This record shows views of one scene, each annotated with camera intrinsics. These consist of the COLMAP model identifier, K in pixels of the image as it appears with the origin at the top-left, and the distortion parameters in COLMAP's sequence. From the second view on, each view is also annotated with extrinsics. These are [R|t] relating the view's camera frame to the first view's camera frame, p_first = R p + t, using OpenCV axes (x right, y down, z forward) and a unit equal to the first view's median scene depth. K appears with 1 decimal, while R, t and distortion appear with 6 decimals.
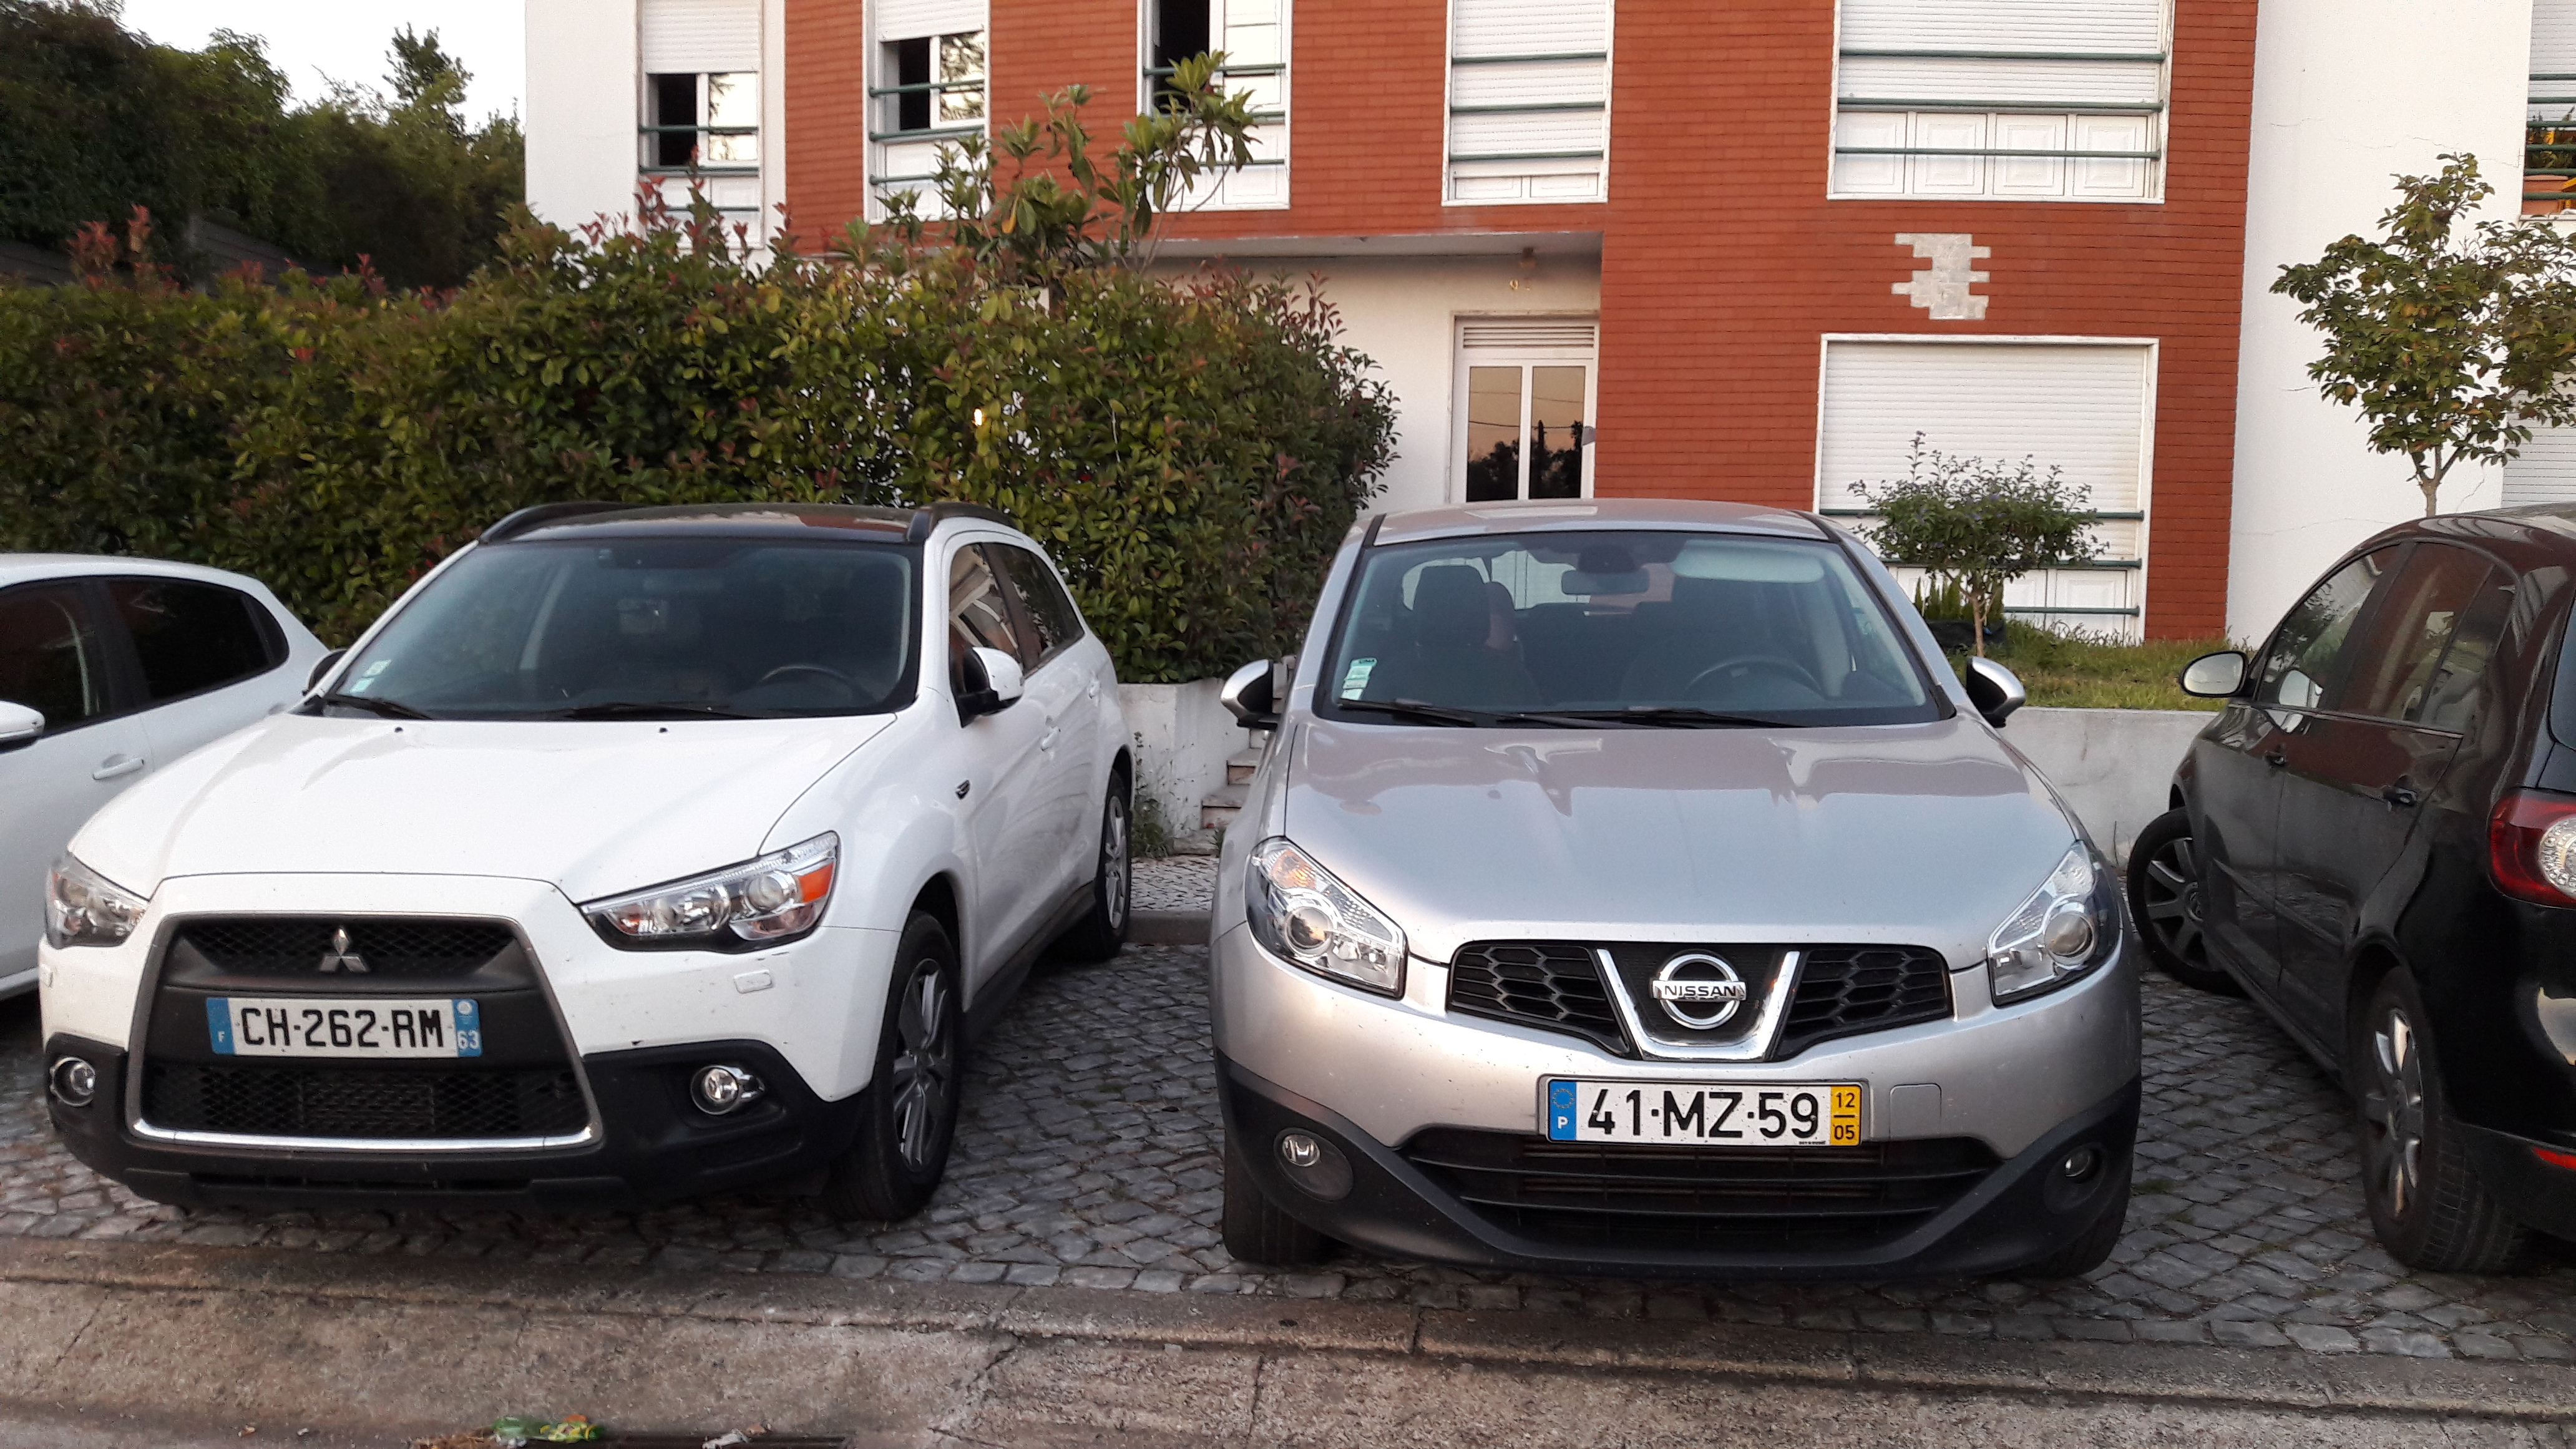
lens RADIAL K [[2055.1, 0, 1288.0], [0, 2055.1, 724.5], [0, 0, 1]] dist [0.160545, -0.322041]
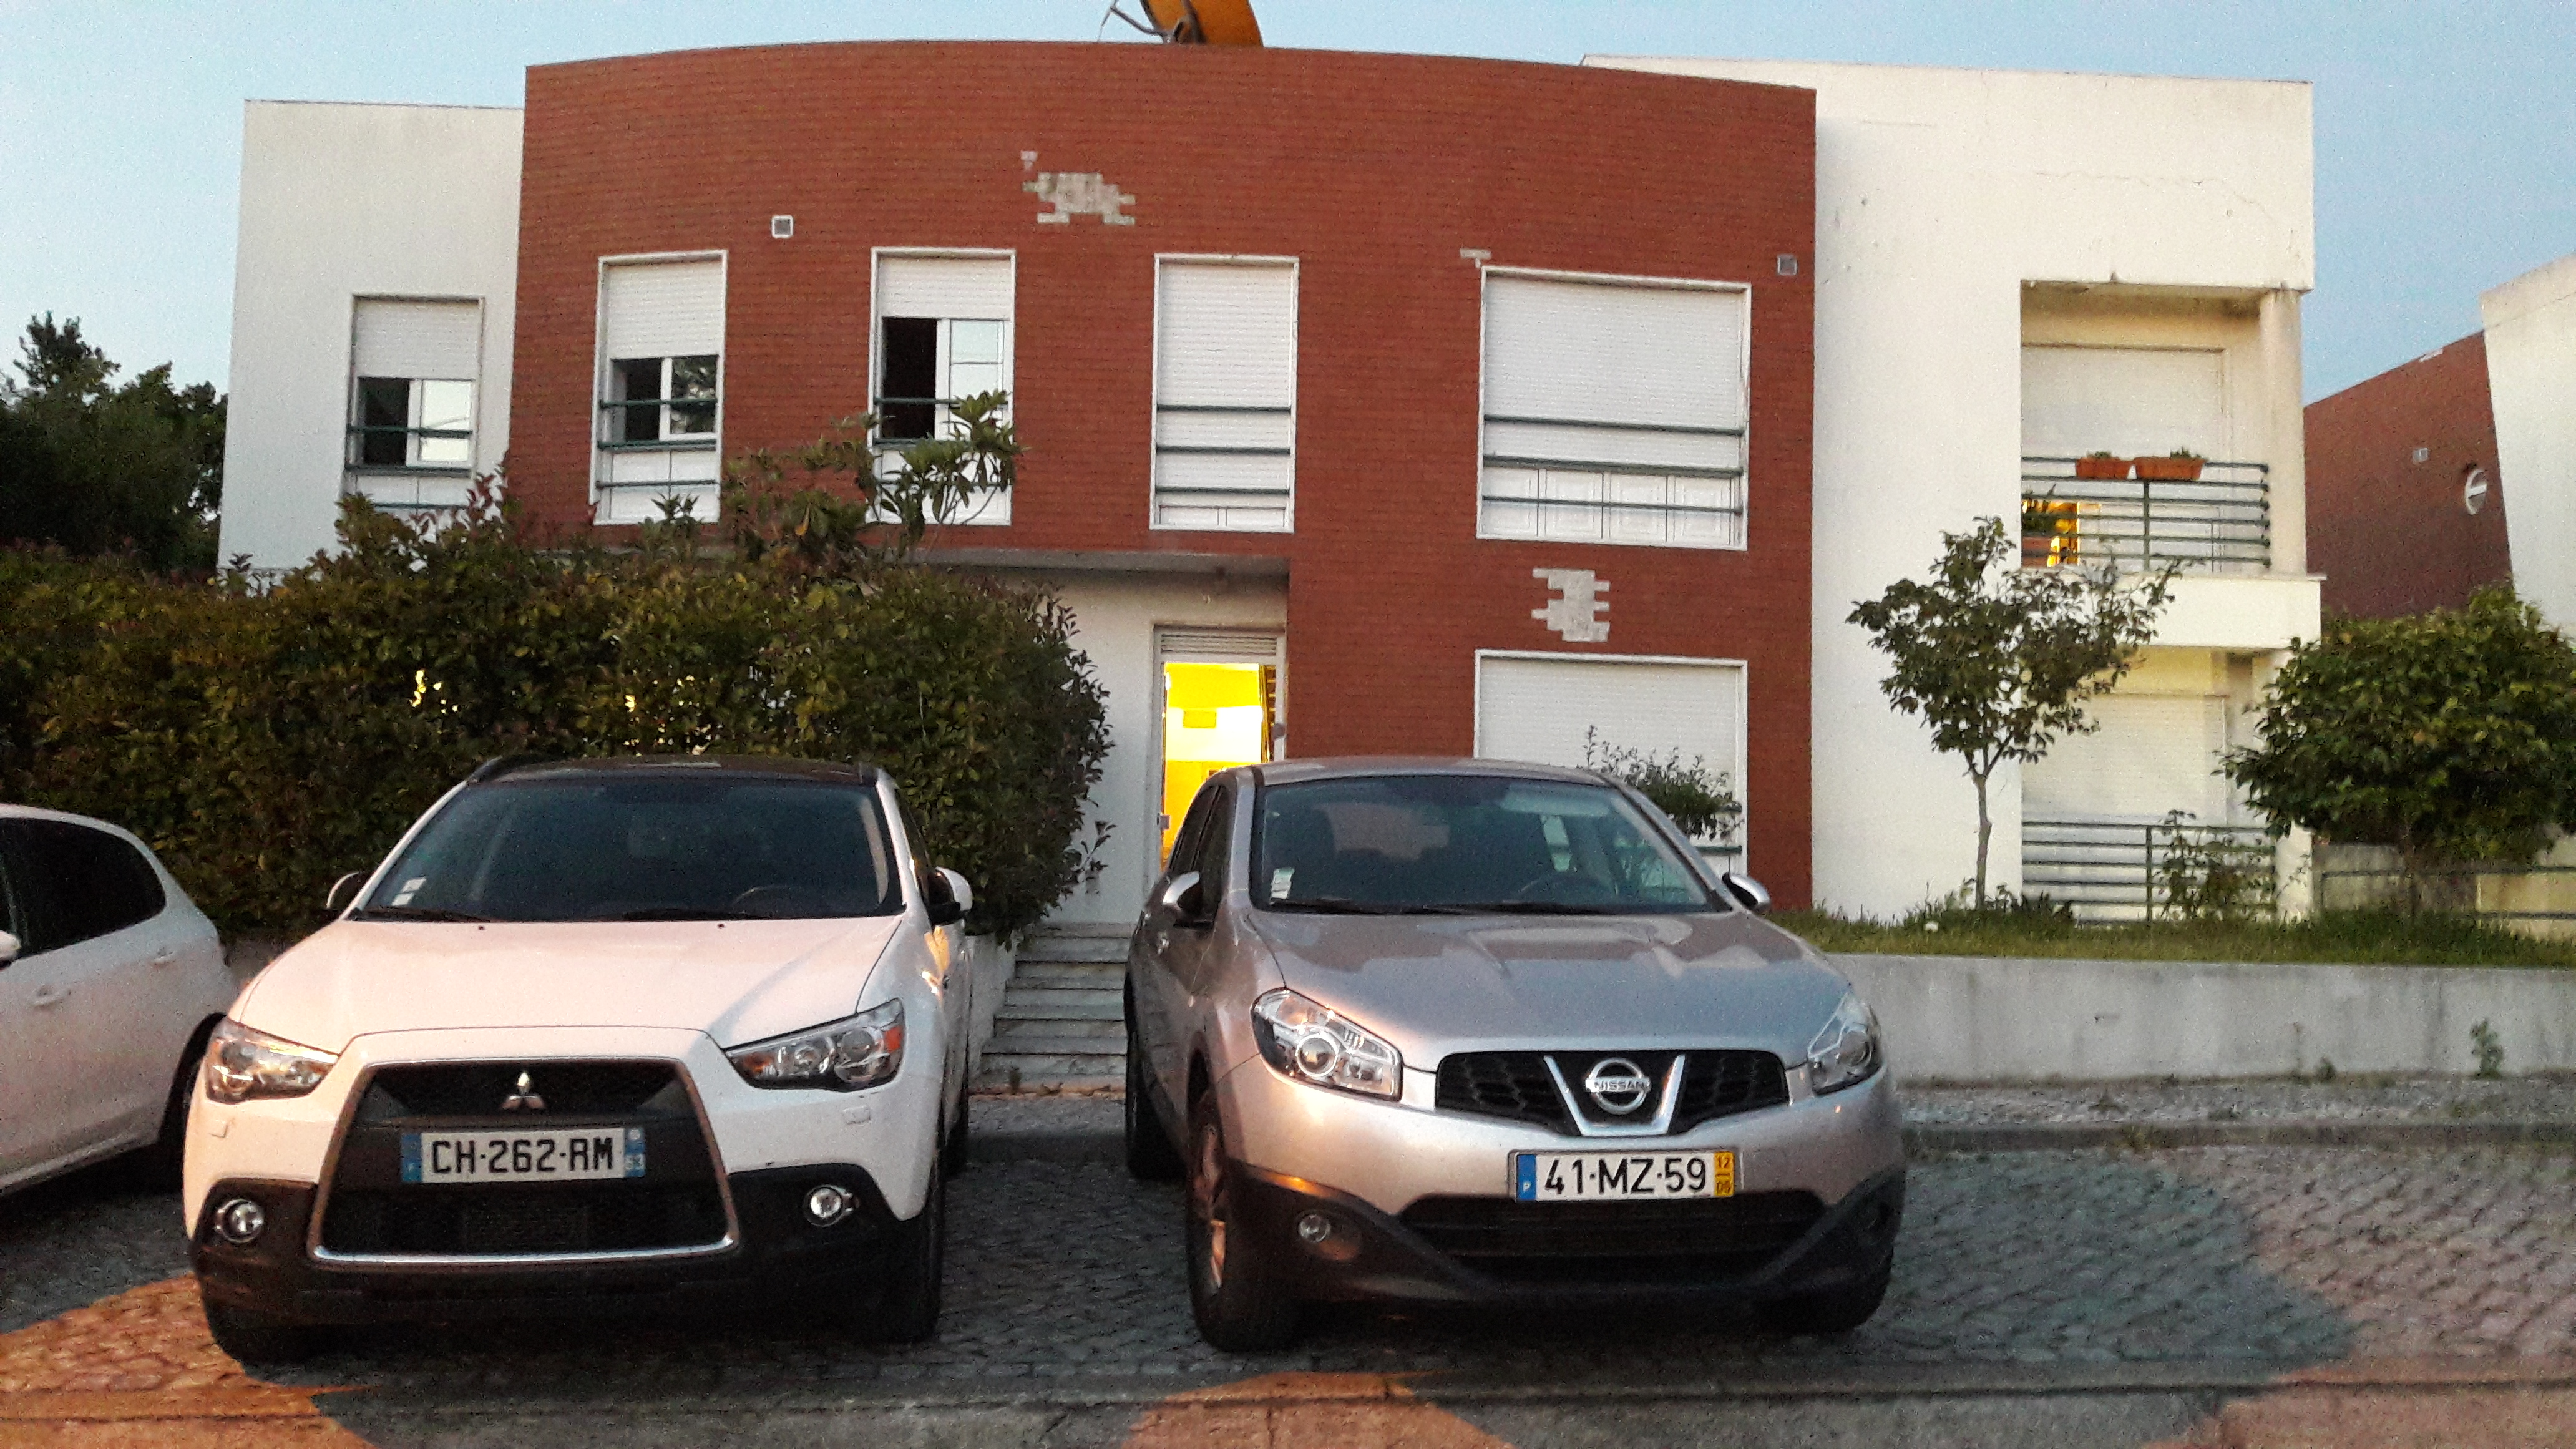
lens RADIAL K [[2055.1, 0, 1288.0], [0, 2055.1, 724.5], [0, 0, 1]] dist [0.160545, -0.322041]
pose [[0.978860, 0.017516, 0.203781, -0.119382], [0.013683, 0.988486, -0.150694, 0.038371], [-0.204074, 0.150297, 0.967349, -0.126692]]
